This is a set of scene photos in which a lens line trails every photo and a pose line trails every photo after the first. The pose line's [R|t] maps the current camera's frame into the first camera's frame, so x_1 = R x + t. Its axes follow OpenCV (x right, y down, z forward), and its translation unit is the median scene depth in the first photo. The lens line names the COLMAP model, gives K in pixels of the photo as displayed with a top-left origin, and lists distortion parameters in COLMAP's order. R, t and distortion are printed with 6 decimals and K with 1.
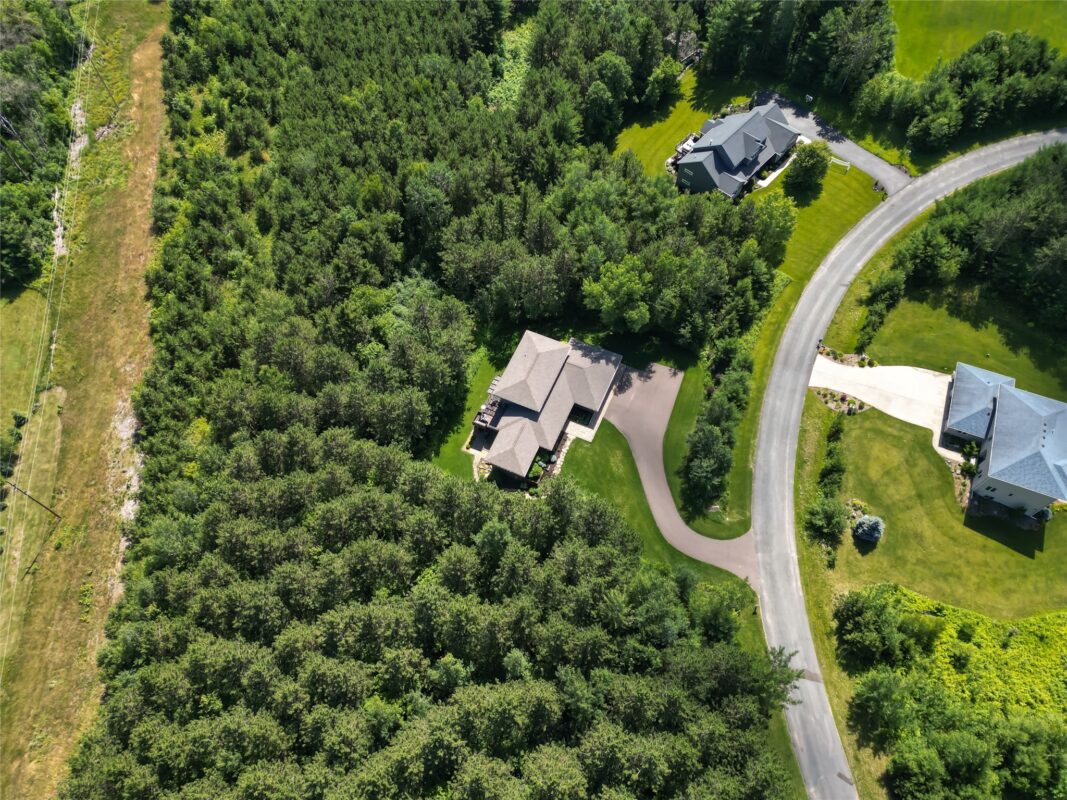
lens RADIAL K [[770.5, 0, 532.2], [0, 770.5, 387.7], [0, 0, 1]] dist [0.083065, -0.089575]
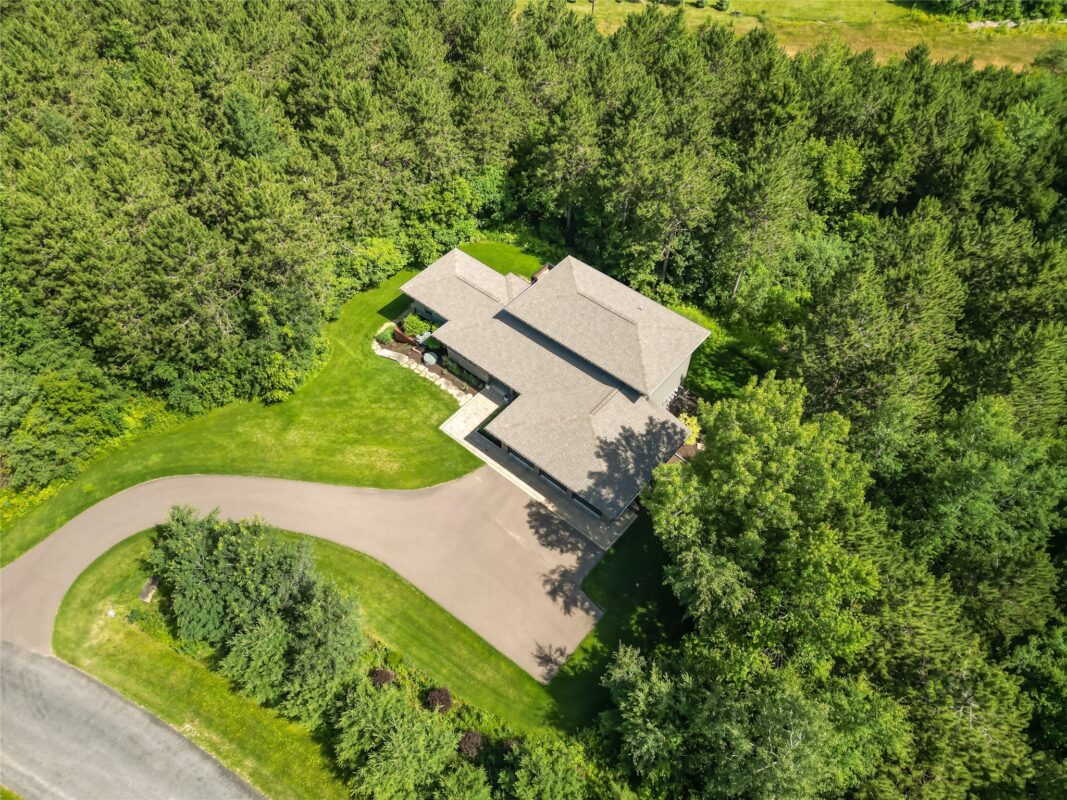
lens RADIAL K [[770.5, 0, 532.2], [0, 770.5, 387.7], [0, 0, 1]] dist [0.083065, -0.089575]
pose [[-0.288212, 0.733194, -0.615922, 0.324847], [-0.833936, 0.123938, 0.537764, -0.228793], [0.470621, 0.668630, 0.575717, 0.722853]]
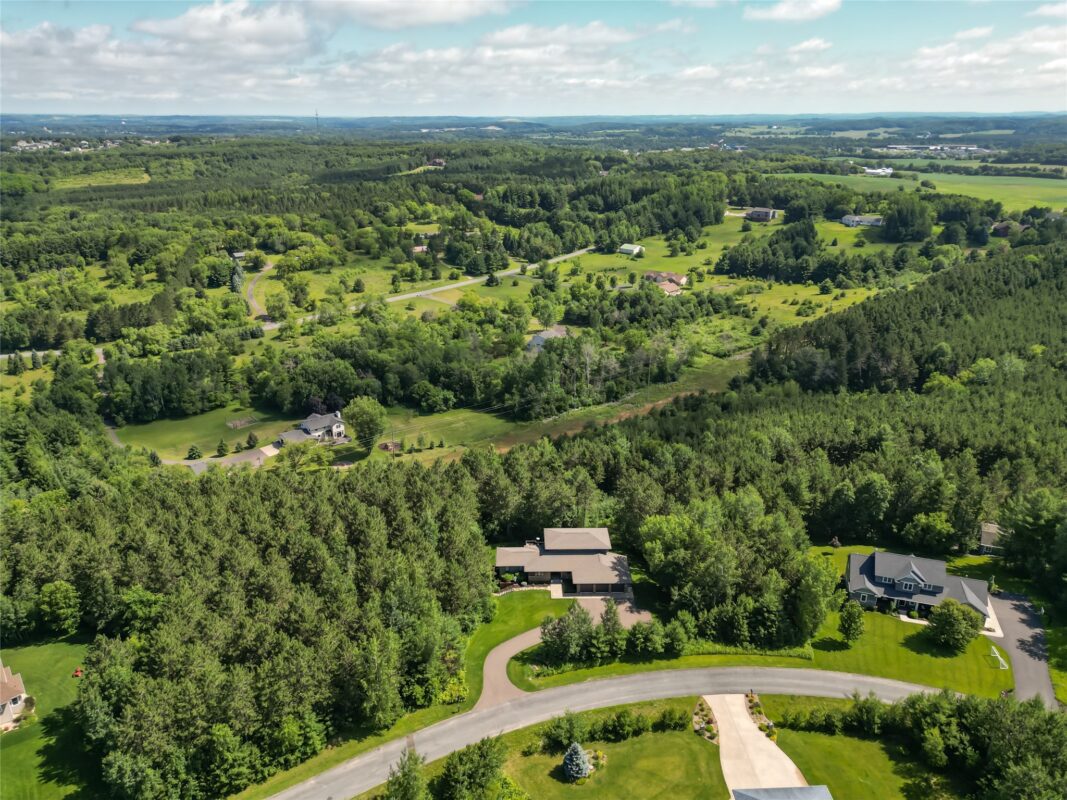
lens RADIAL K [[770.5, 0, 532.2], [0, 770.5, 387.7], [0, 0, 1]] dist [0.083065, -0.089575]
pose [[0.409612, 0.308115, -0.858652, 0.977977], [-0.790660, 0.589413, -0.165675, 0.099061], [0.455054, 0.746765, 0.485045, 0.151540]]
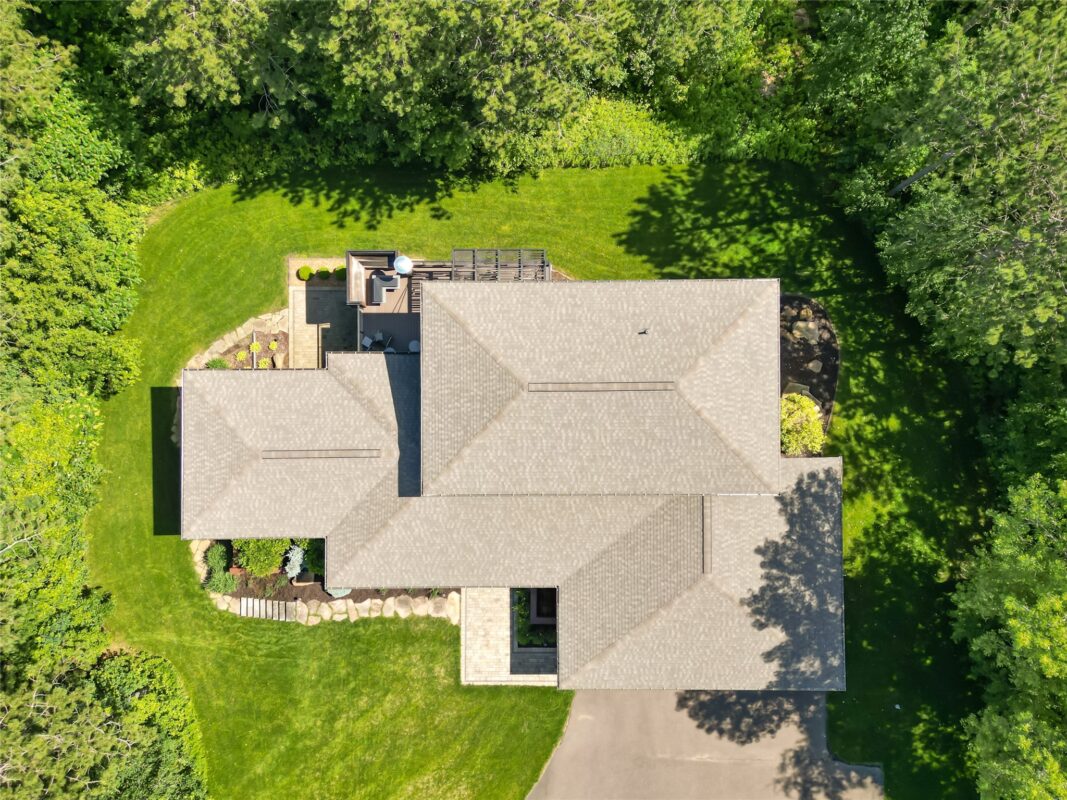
lens RADIAL K [[775.7, 0, 533.5], [0, 775.7, 400.0], [0, 0, 1]] dist [0.166773, -0.312369]
pose [[0.400361, 0.916210, -0.016444, -0.001111], [-0.794297, 0.355925, 0.492351, -0.121367], [0.456950, -0.184057, 0.870241, 0.769289]]
